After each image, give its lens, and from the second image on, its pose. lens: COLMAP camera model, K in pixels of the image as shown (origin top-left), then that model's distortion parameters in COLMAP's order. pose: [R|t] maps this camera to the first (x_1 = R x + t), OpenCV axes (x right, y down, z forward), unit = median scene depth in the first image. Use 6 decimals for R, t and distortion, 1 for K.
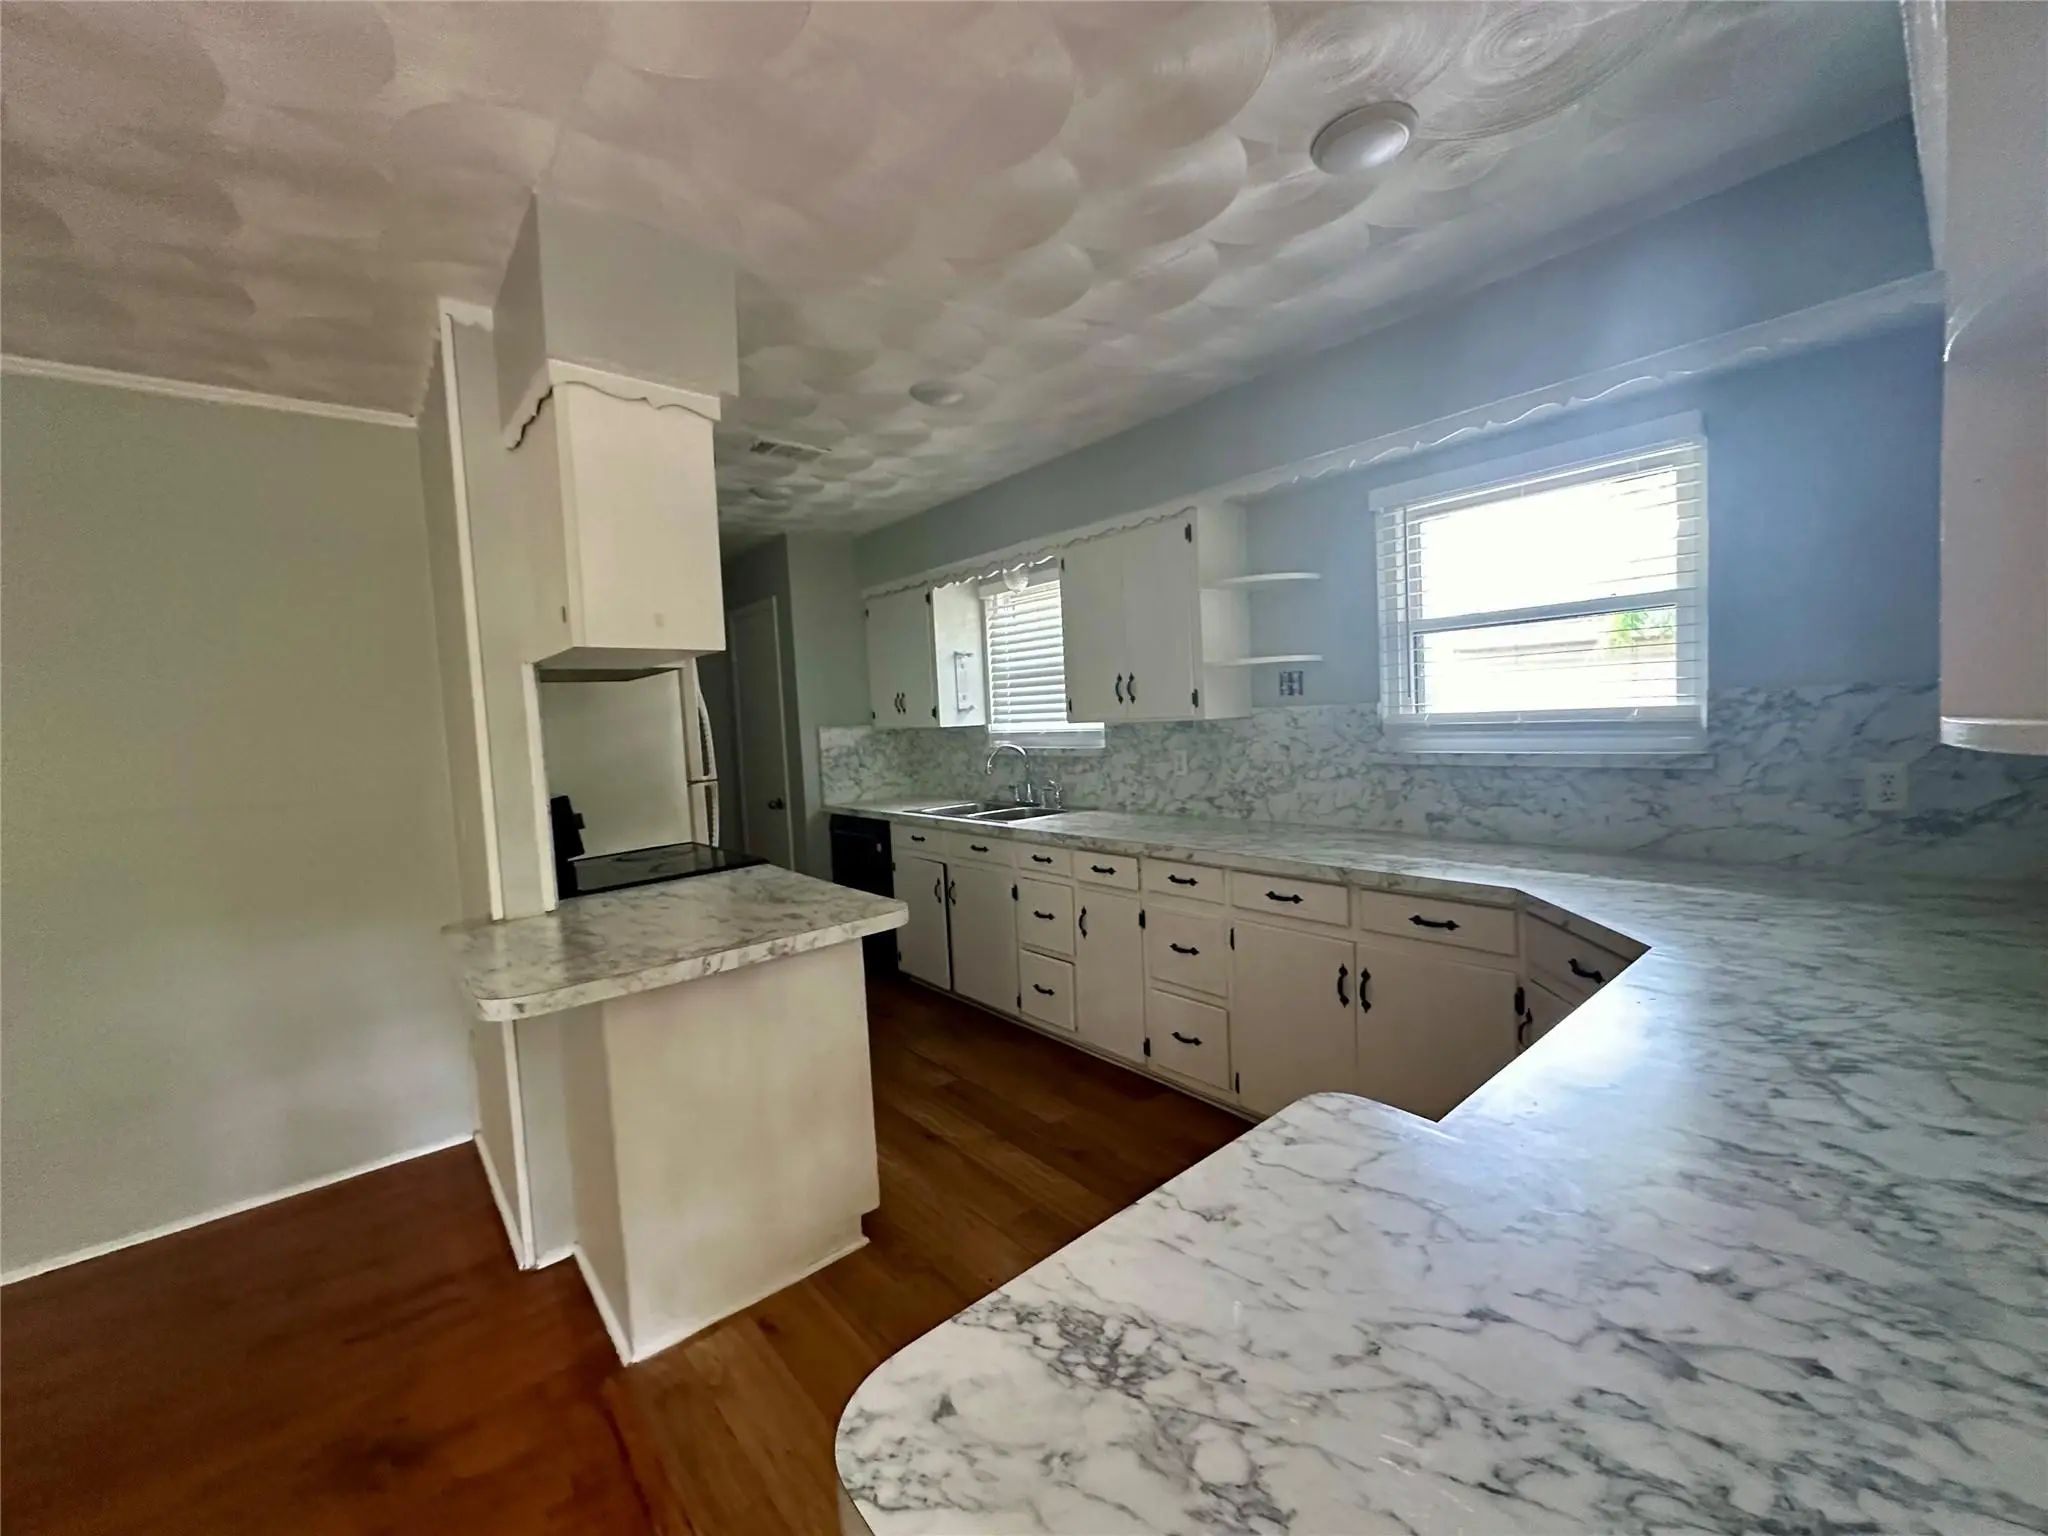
lens RADIAL K [[821.2, 0, 1020.5], [0, 821.2, 758.8], [0, 0, 1]] dist [0.000403, -0.000055]
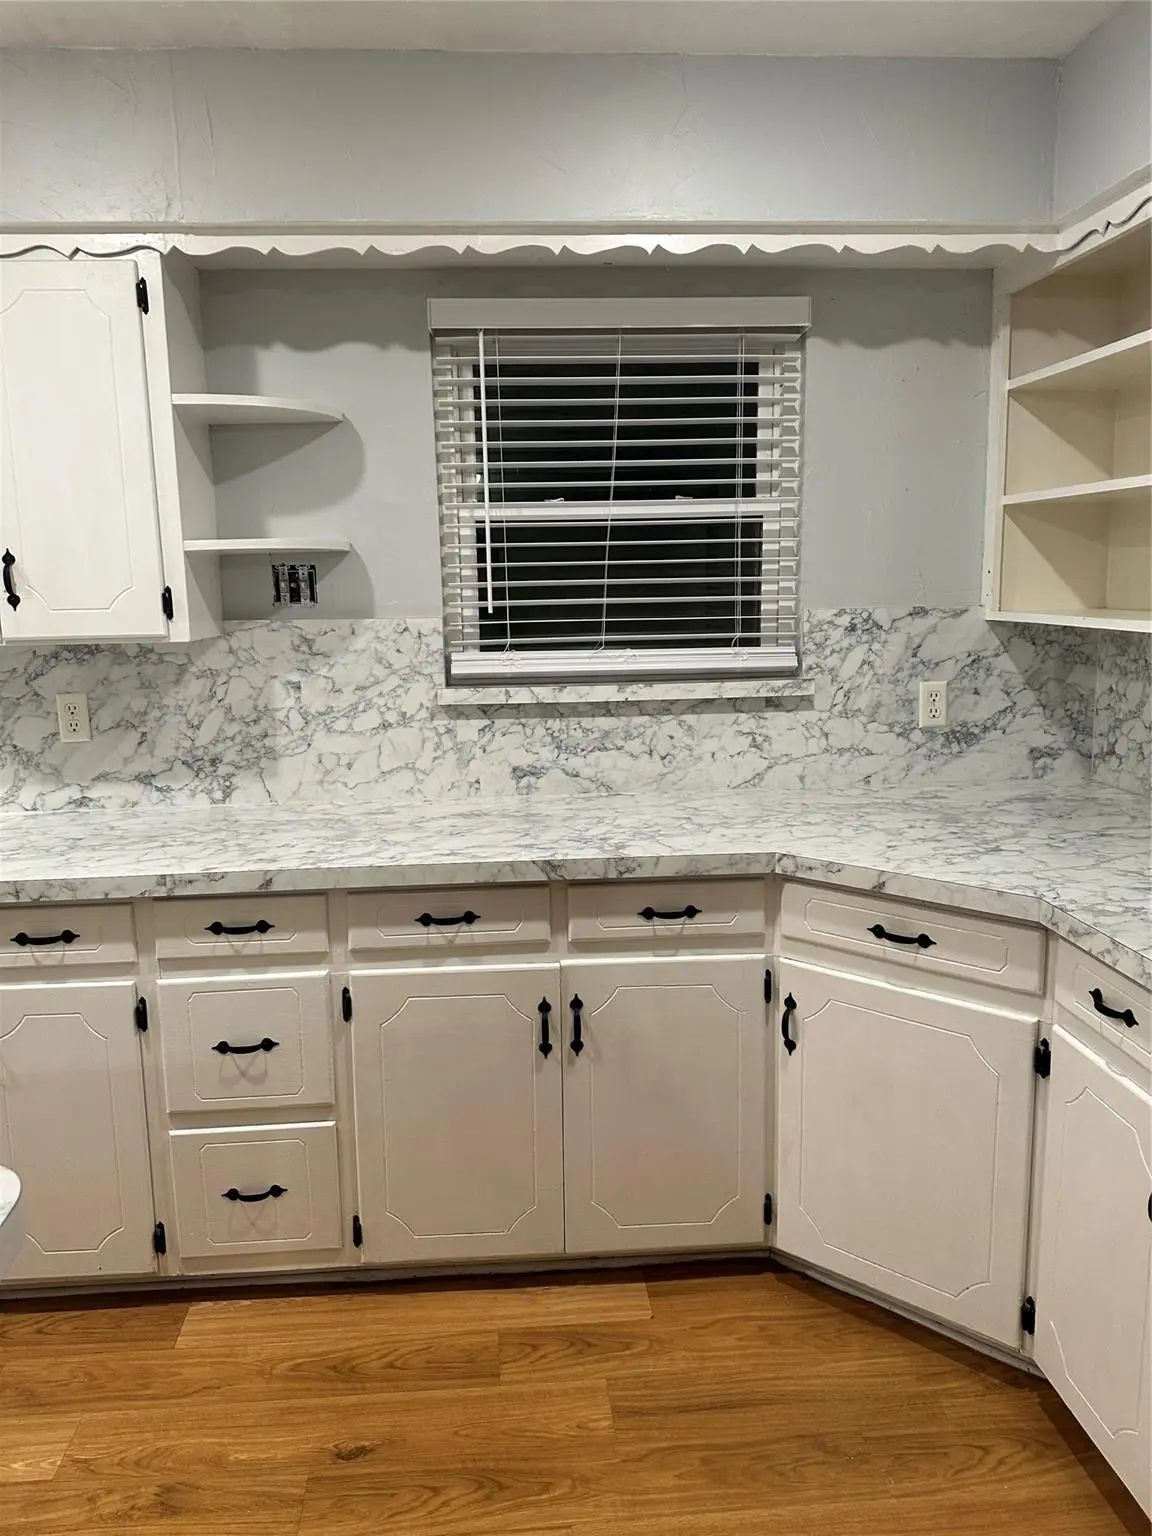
lens RADIAL K [[1079.7, 0, 559.5], [0, 1079.7, 765.5], [0, 0, 1]] dist [0.069061, -0.007488]
pose [[0.582969, -0.093544, 0.807091, -0.293066], [0.036525, 0.995363, 0.088983, -0.023353], [-0.811673, -0.022396, 0.583683, 0.414848]]
